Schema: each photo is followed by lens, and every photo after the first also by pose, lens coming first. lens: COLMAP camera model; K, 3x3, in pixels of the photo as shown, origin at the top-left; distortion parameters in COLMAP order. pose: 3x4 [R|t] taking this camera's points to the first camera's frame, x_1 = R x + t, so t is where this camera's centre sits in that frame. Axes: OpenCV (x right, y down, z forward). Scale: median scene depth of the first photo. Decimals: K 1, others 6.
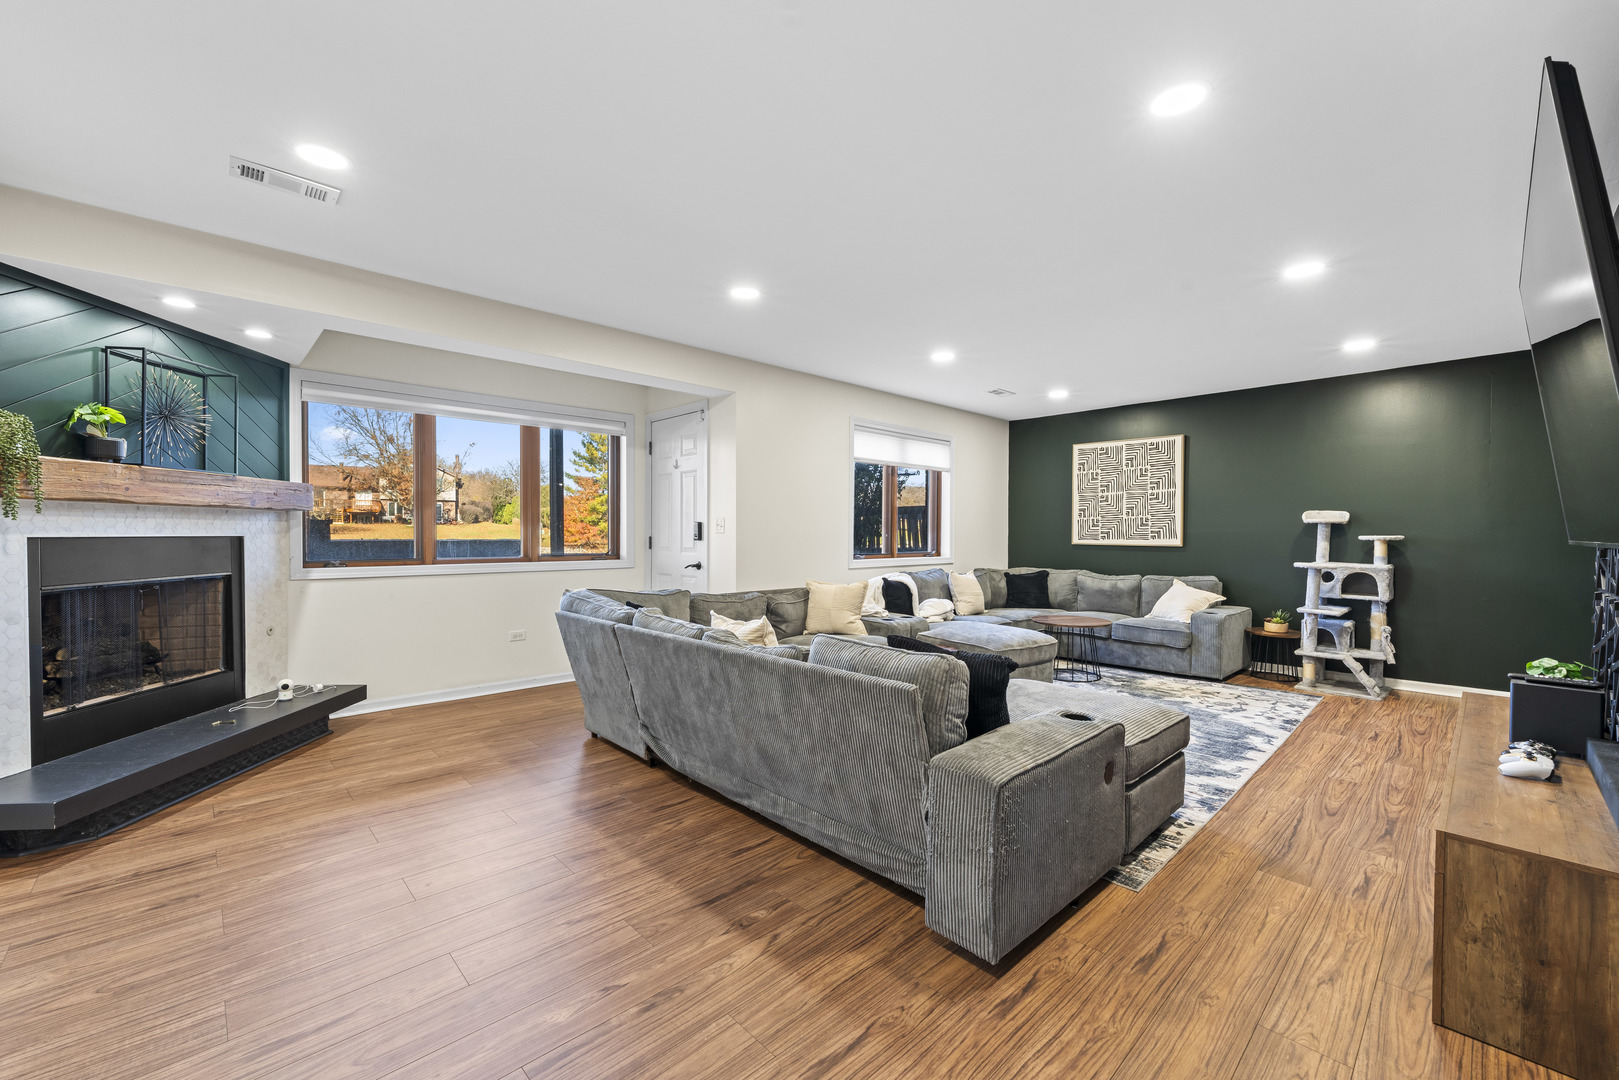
lens RADIAL K [[647.0, 0, 799.8], [0, 647.0, 531.6], [0, 0, 1]] dist [0.000224, 0.000038]
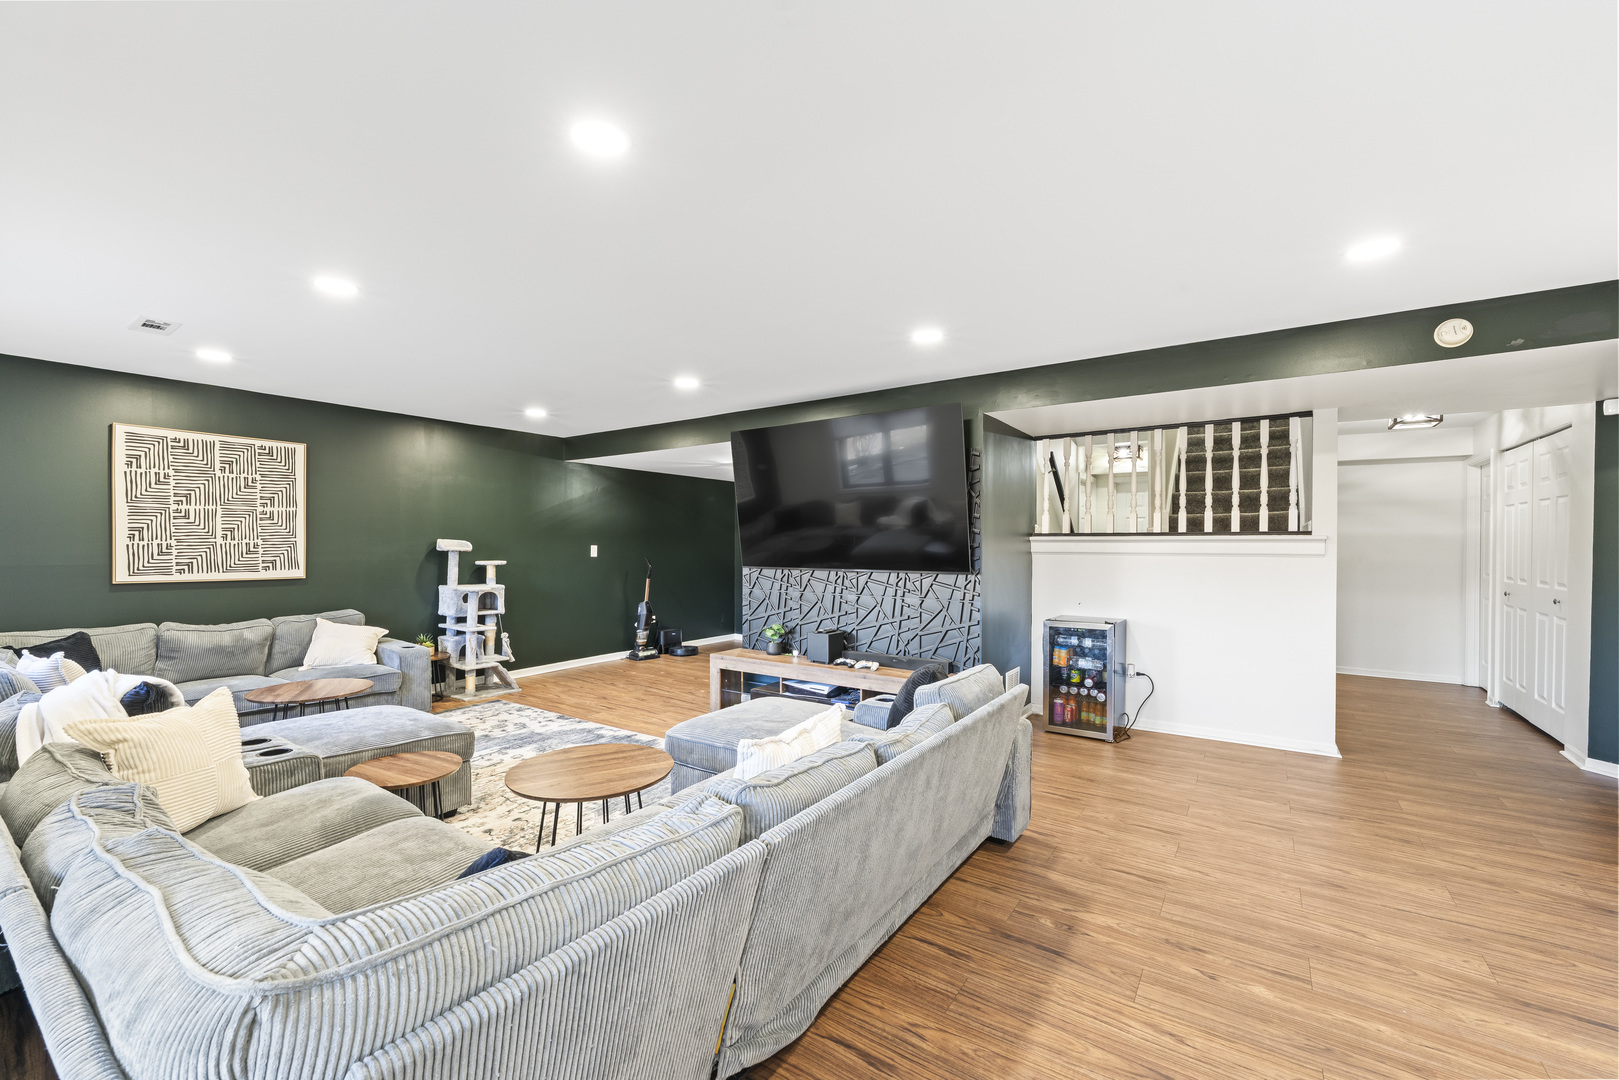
lens RADIAL K [[655.0, 0, 798.3], [0, 655.0, 545.8], [0, 0, 1]] dist [-0.000057, -0.000058]
pose [[-0.204523, -0.007148, 0.978836, -0.458406], [-0.006705, 0.999960, 0.005901, -0.035164], [-0.978839, -0.005356, -0.204563, 0.691710]]
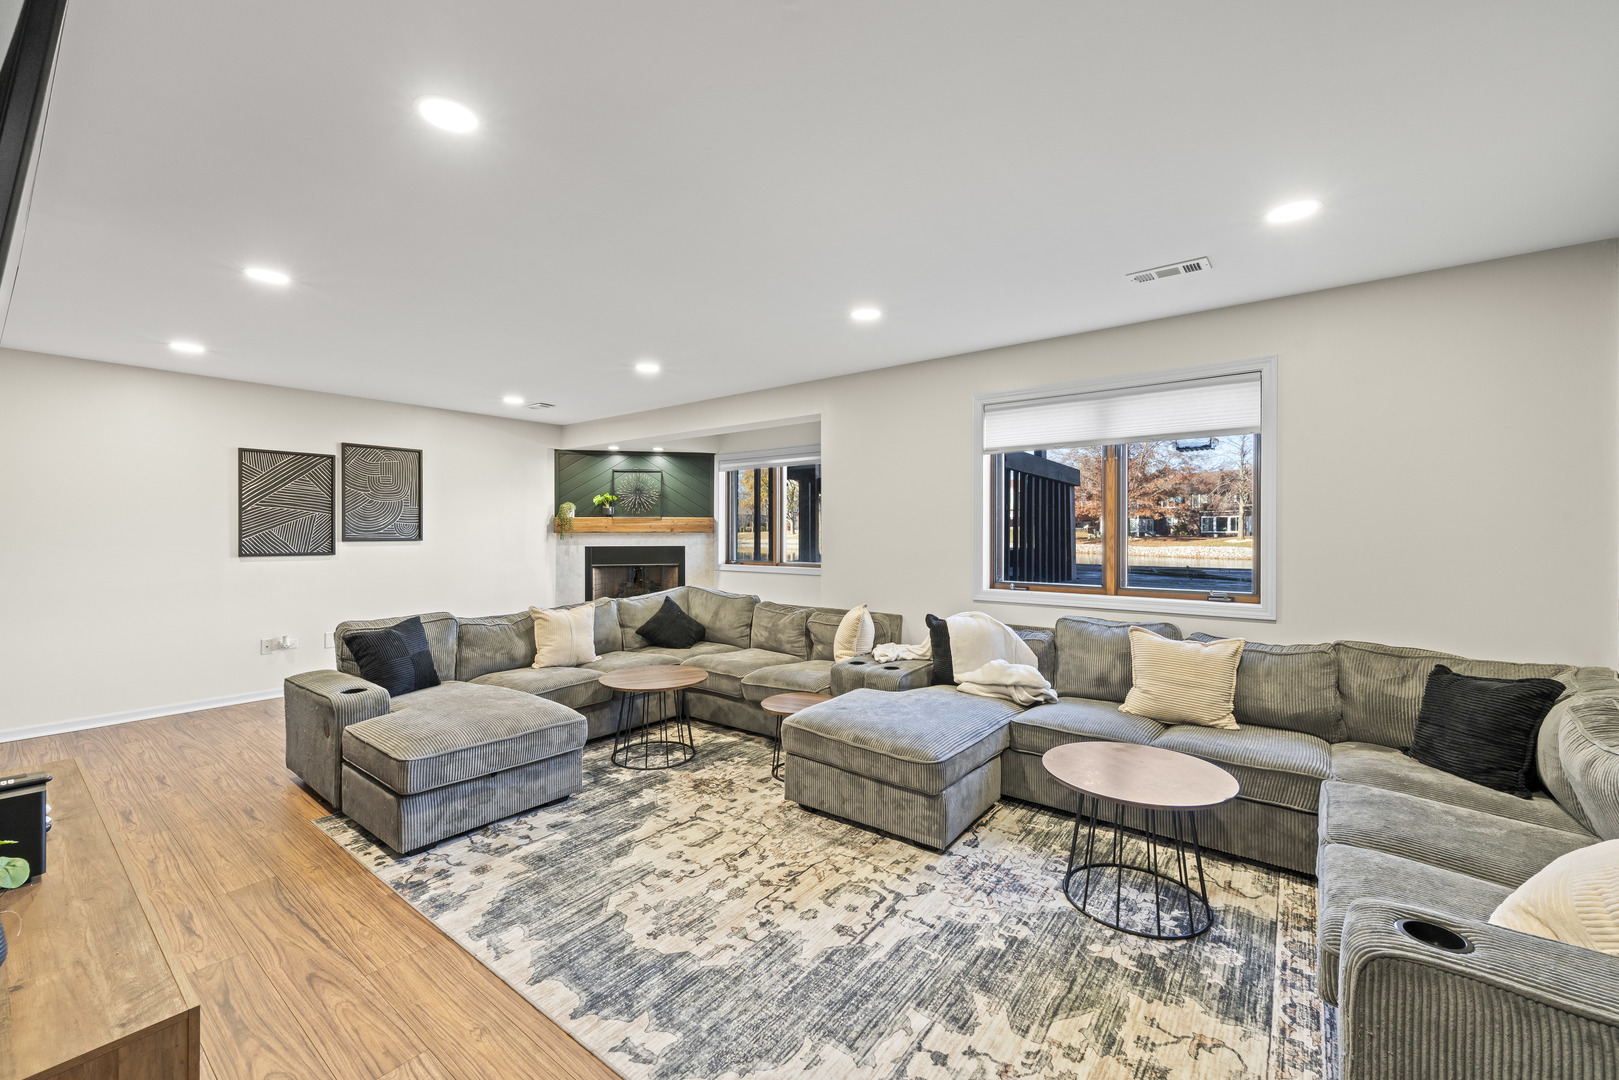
lens RADIAL K [[647.0, 0, 799.8], [0, 647.0, 531.6], [0, 0, 1]] dist [0.000224, 0.000038]
pose [[0.159538, -0.000293, -0.987192, 0.900220], [0.000755, 1.000000, -0.000175, -0.025004], [0.987192, -0.000718, 0.159538, 0.794899]]
